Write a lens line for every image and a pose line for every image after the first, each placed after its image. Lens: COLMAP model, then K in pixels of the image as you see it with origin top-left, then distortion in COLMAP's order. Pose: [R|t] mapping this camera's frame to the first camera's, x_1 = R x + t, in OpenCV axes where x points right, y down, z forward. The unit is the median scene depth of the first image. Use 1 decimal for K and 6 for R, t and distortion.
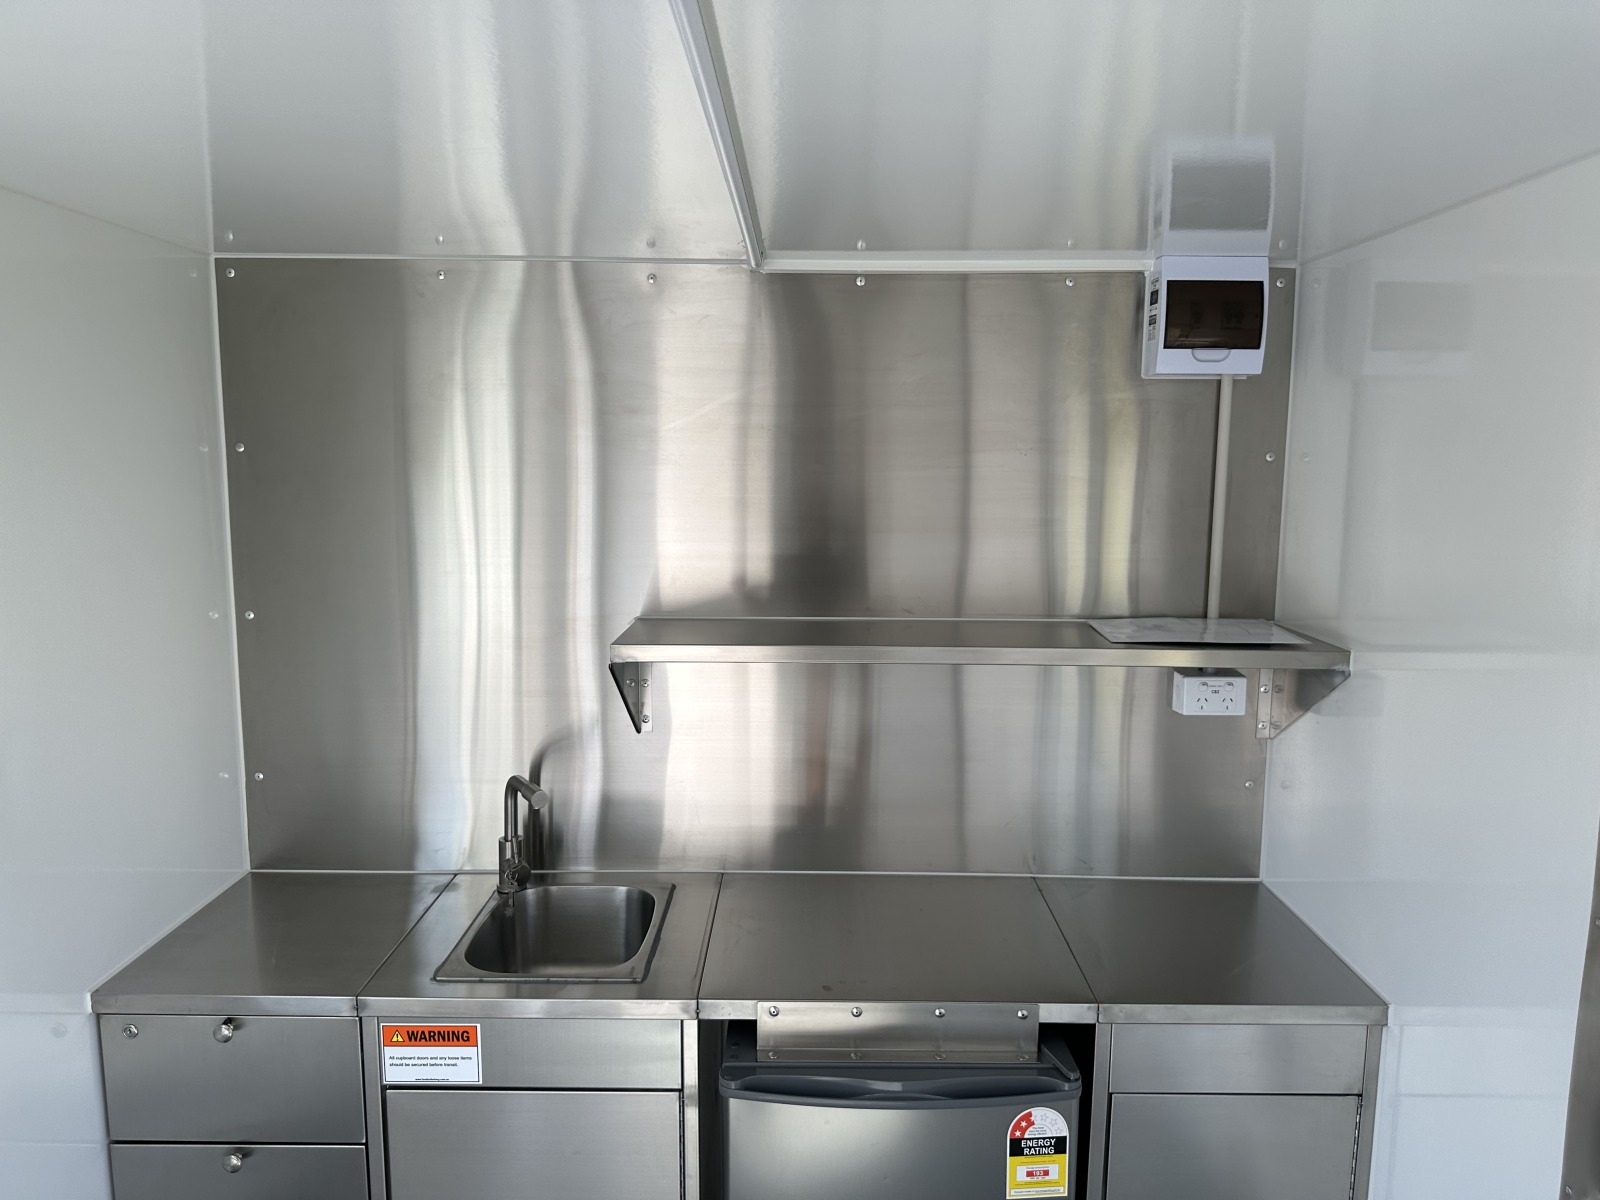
lens RADIAL K [[1131.7, 0, 804.8], [0, 1131.7, 603.5], [0, 0, 1]] dist [0.061528, -0.084354]
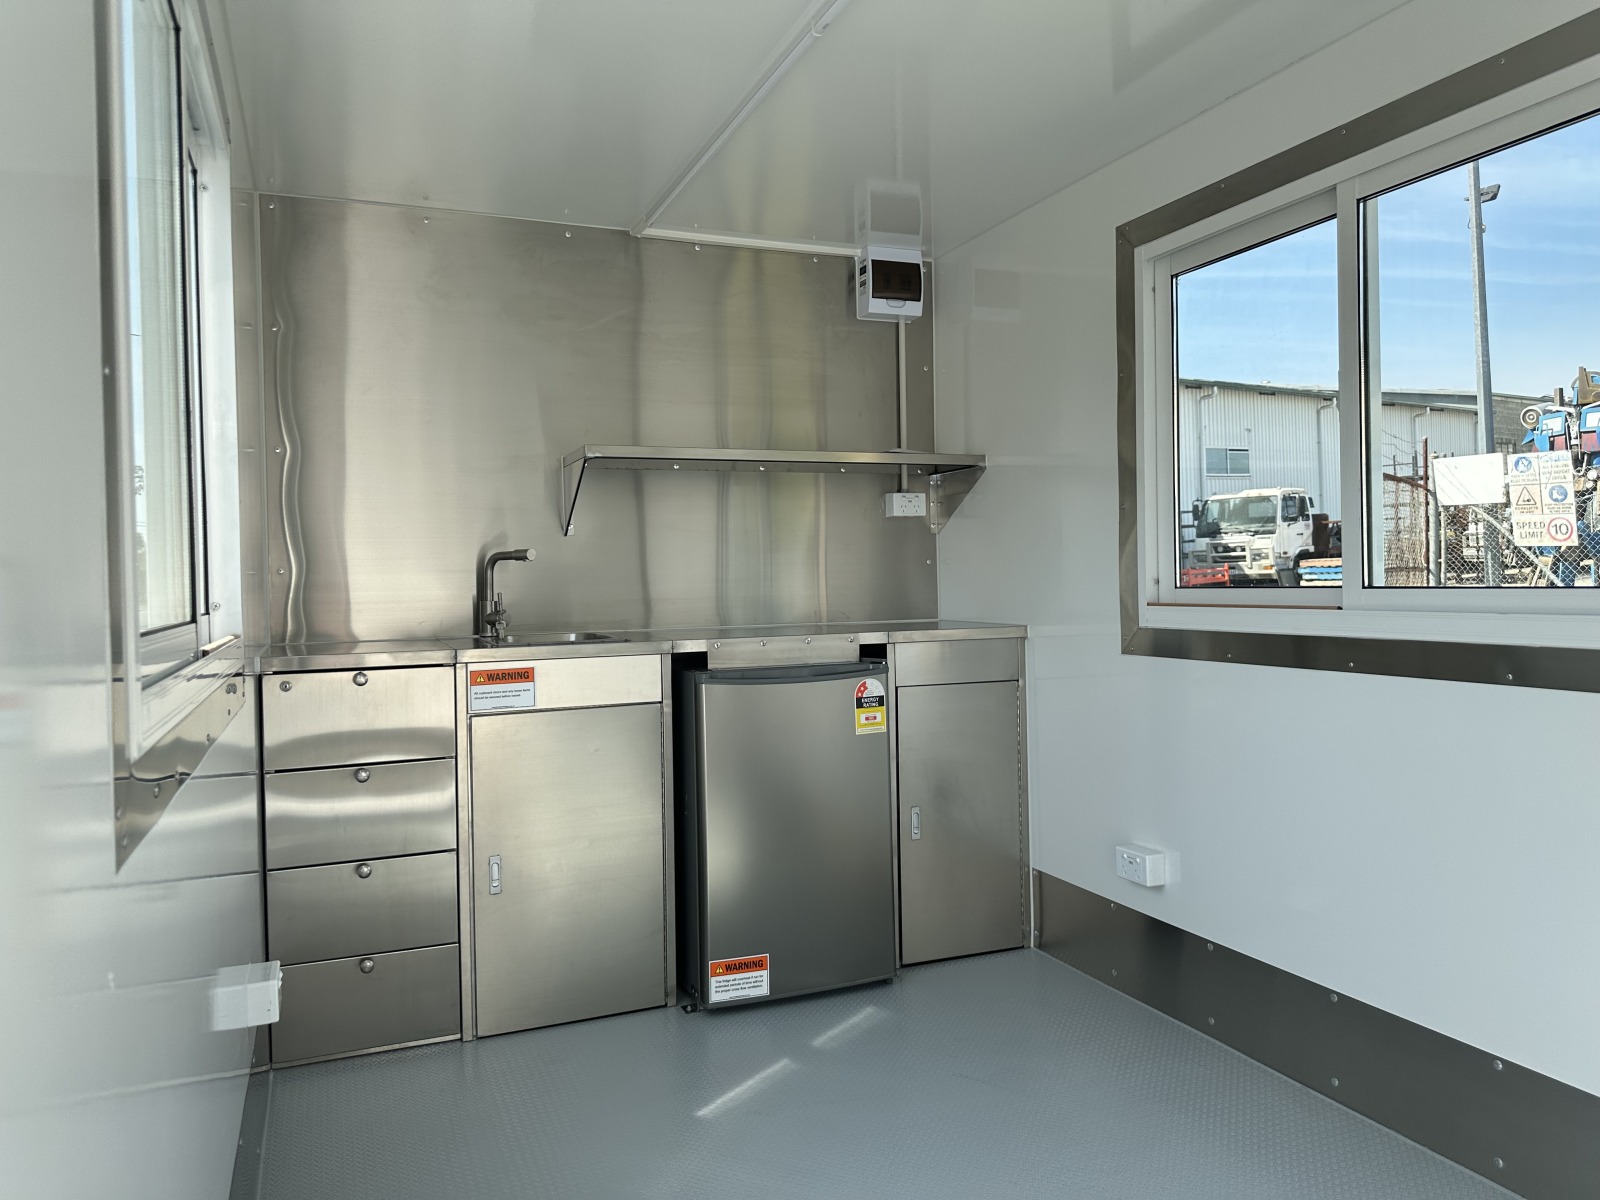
lens RADIAL K [[1131.7, 0, 793.4], [0, 1131.7, 574.0], [0, 0, 1]] dist [0.061528, -0.084354]
pose [[0.923916, -0.027126, 0.381633, -0.473211], [0.076384, 0.990480, -0.114520, 0.387085], [-0.374894, 0.134958, 0.917192, -0.495040]]
